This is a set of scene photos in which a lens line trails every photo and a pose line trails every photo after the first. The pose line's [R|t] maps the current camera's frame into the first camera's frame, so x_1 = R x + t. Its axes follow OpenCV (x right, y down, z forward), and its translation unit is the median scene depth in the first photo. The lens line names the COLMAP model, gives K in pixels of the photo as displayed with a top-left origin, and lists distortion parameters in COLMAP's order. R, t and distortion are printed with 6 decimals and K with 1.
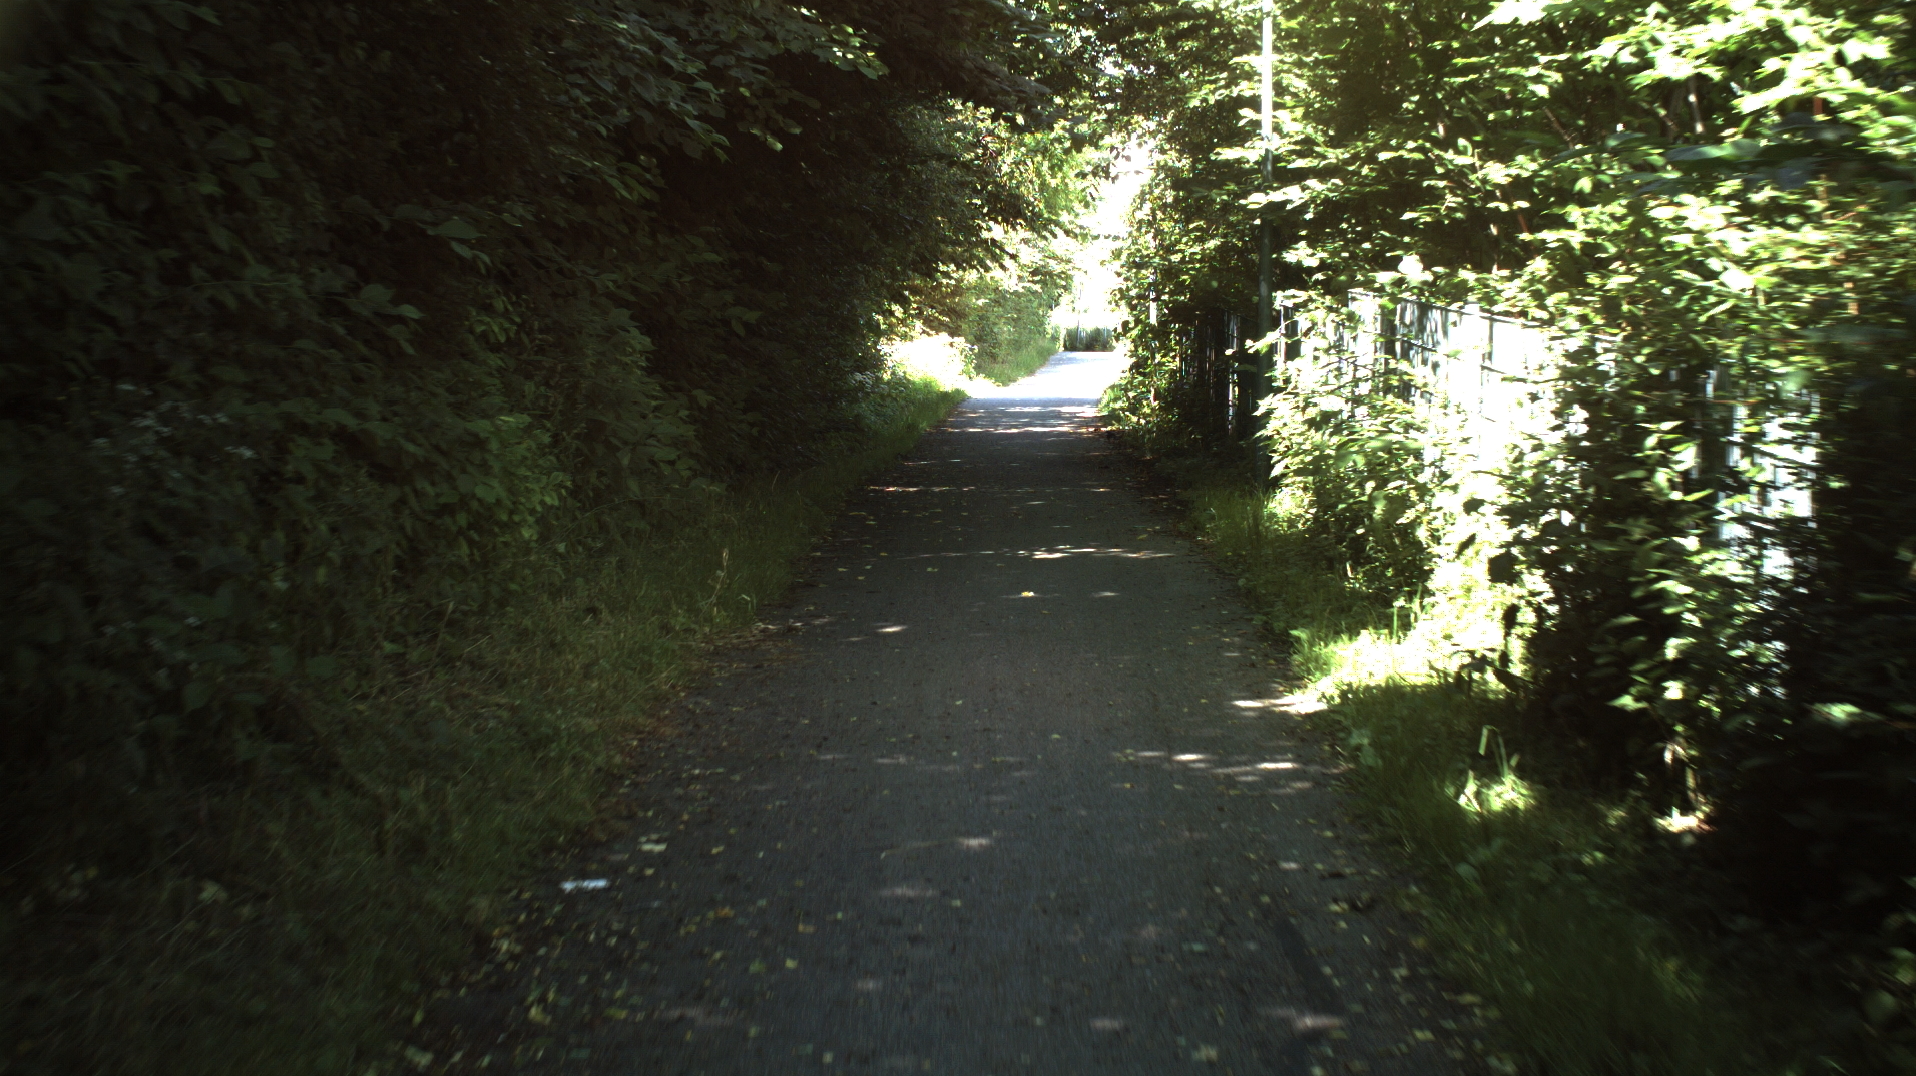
lens RADIAL K [[2755.3, 0, 958.0], [0, 2755.3, 538.0], [0, 0, 1]] dist [-0.290703, 0.545111]
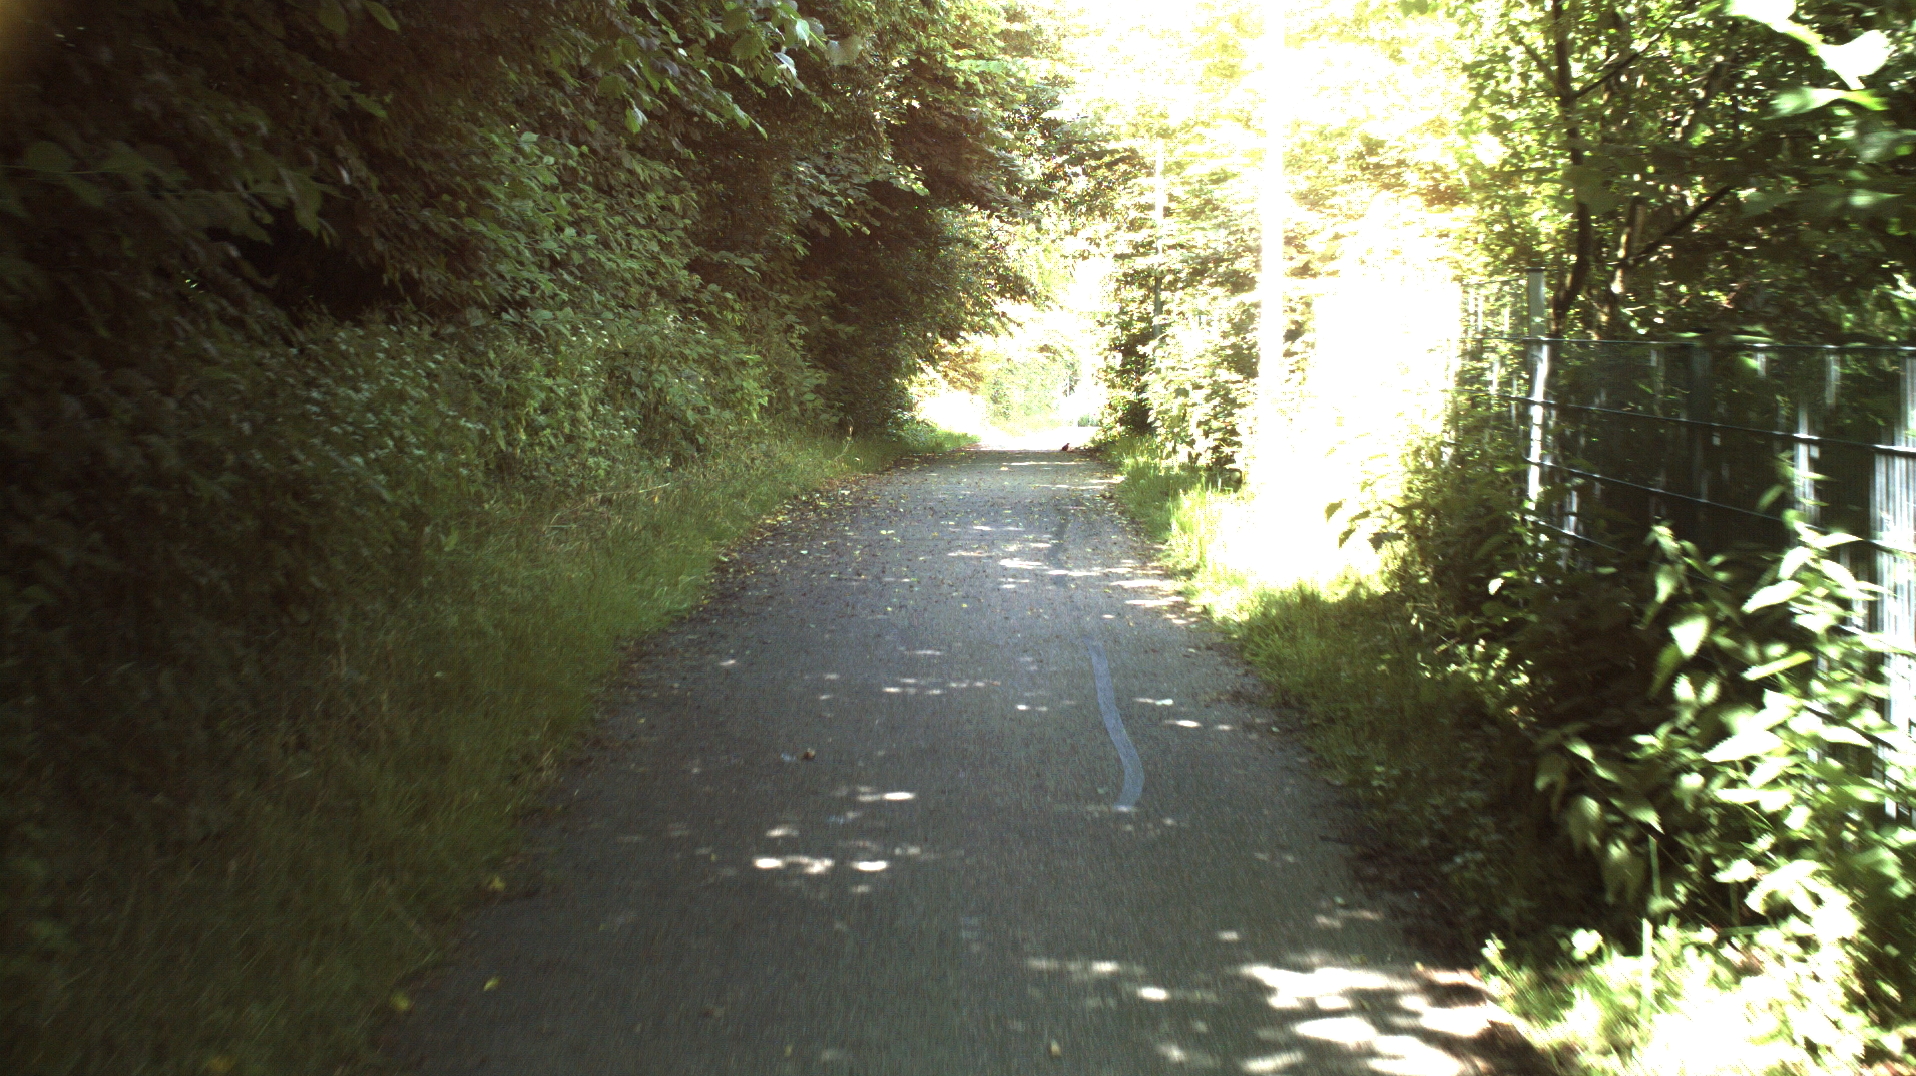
lens RADIAL K [[2755.3, 0, 958.0], [0, 2755.3, 538.0], [0, 0, 1]] dist [-0.290703, 0.545111]
pose [[0.999952, 0.004284, -0.008764, 0.007803], [-0.004597, 0.999342, -0.035971, 0.096503], [0.008604, 0.036010, 0.999314, -0.623529]]
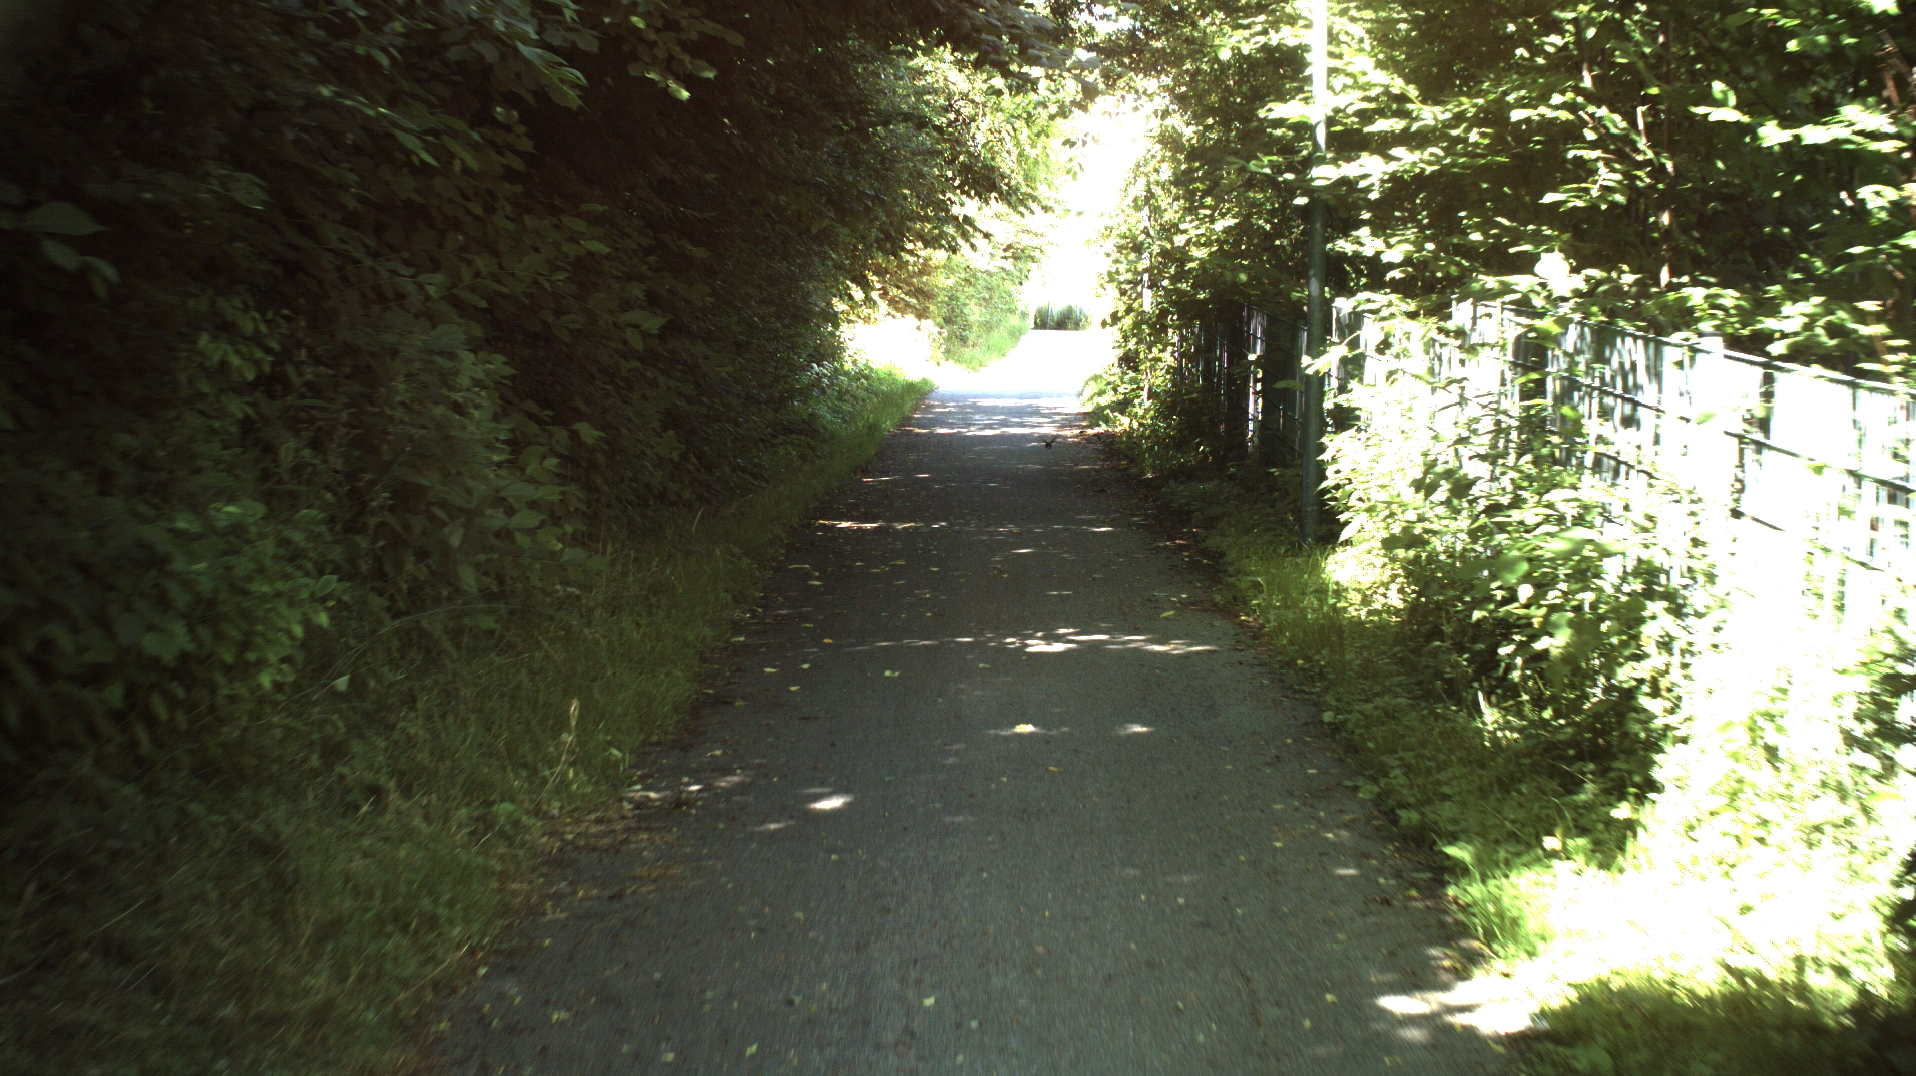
lens RADIAL K [[2755.3, 0, 958.0], [0, 2755.3, 538.0], [0, 0, 1]] dist [-0.290703, 0.545111]
pose [[0.999904, 0.005892, 0.012533, -0.000755], [-0.006019, 0.999931, 0.010101, -0.025195], [-0.012473, -0.010175, 0.999870, 0.206422]]
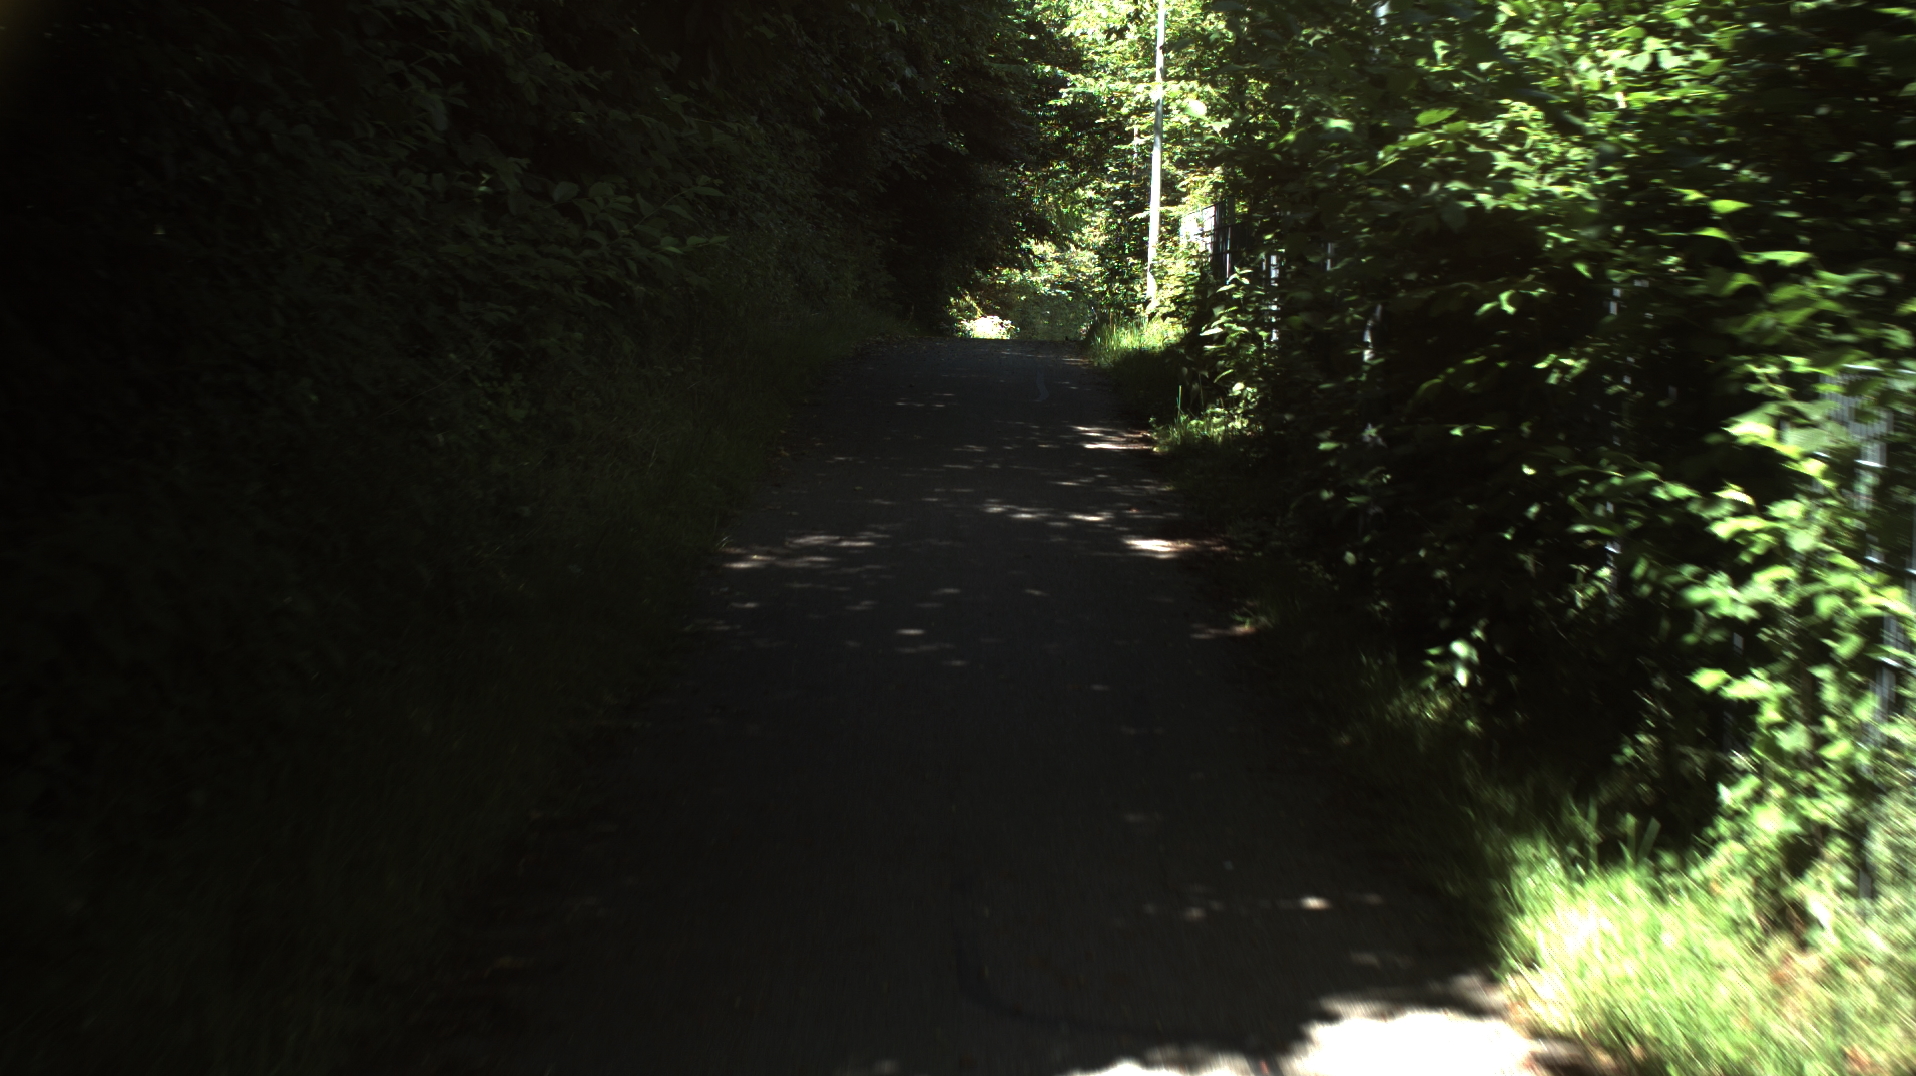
lens RADIAL K [[2755.3, 0, 958.0], [0, 2755.3, 538.0], [0, 0, 1]] dist [-0.290703, 0.545111]
pose [[0.999376, 0.028682, -0.020611, 0.021778], [-0.029069, 0.999402, -0.018706, 0.192358], [0.020062, 0.019294, 0.999613, -1.242390]]
